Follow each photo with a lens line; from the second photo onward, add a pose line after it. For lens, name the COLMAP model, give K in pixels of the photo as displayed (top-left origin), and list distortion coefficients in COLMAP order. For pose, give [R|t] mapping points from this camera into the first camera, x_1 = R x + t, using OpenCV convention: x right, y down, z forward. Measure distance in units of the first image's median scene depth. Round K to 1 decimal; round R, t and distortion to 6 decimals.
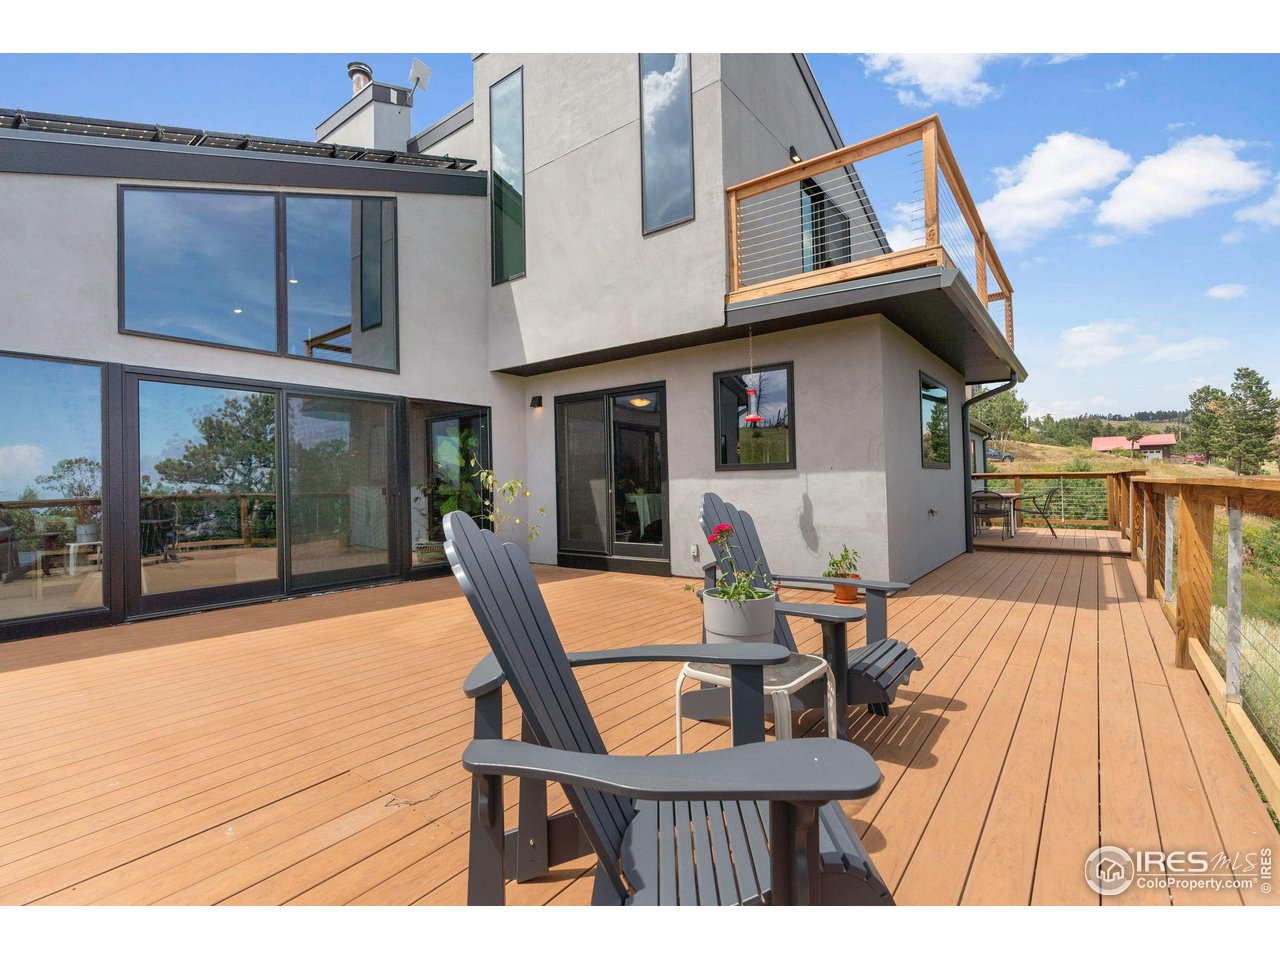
lens RADIAL K [[592.3, 0, 640.0], [0, 592.3, 480.0], [0, 0, 1]] dist [-0.001365, 0.000521]
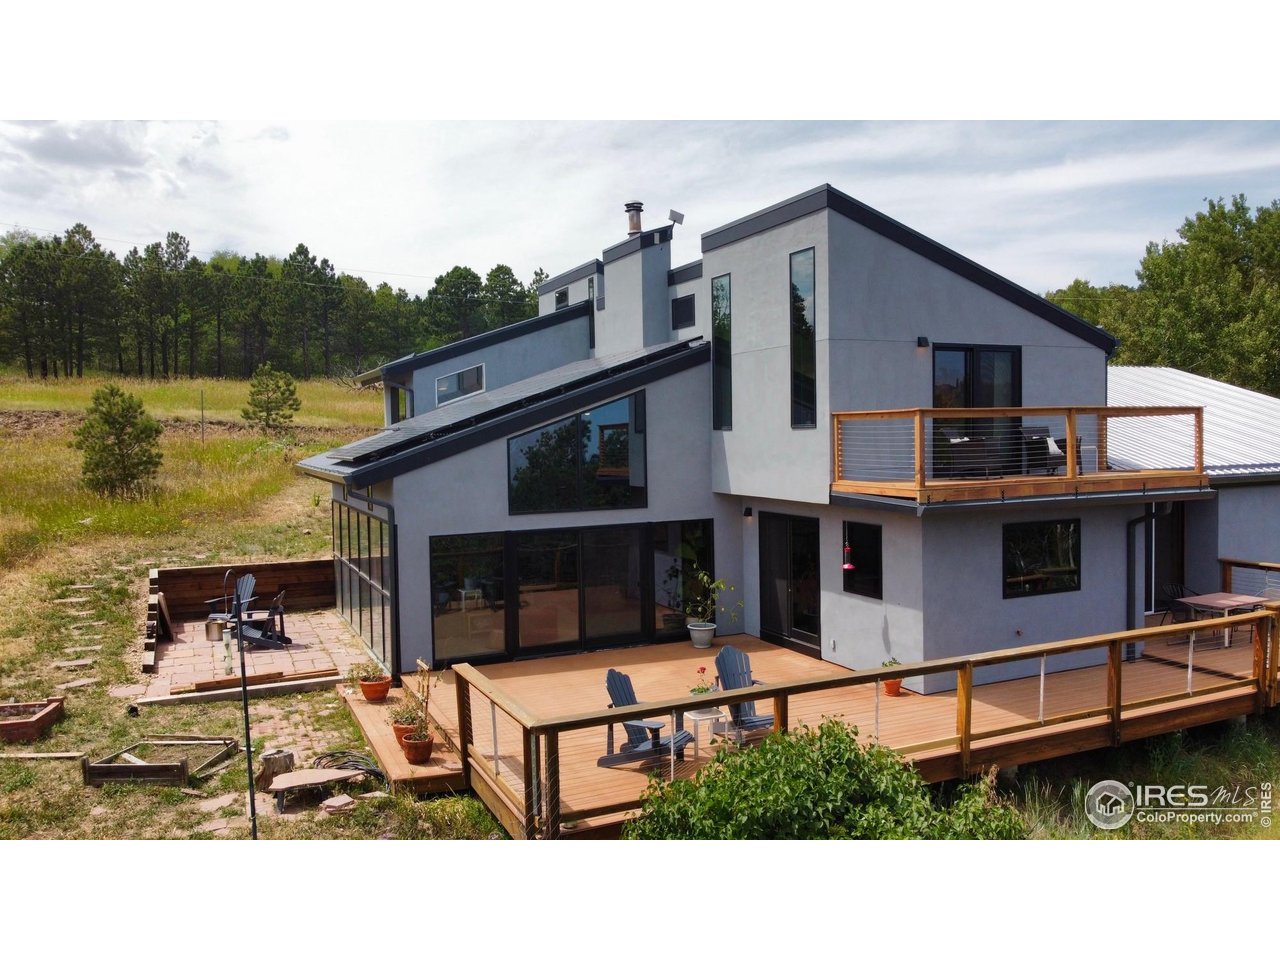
lens RADIAL K [[935.9, 0, 639.9], [0, 935.9, 479.1], [0, 0, 1]] dist [0.002273, 0.001878]
pose [[0.882380, 0.018416, -0.470178, 0.090563], [0.011162, 0.998133, 0.060043, -0.051153], [0.470406, -0.058229, 0.880527, -0.143959]]
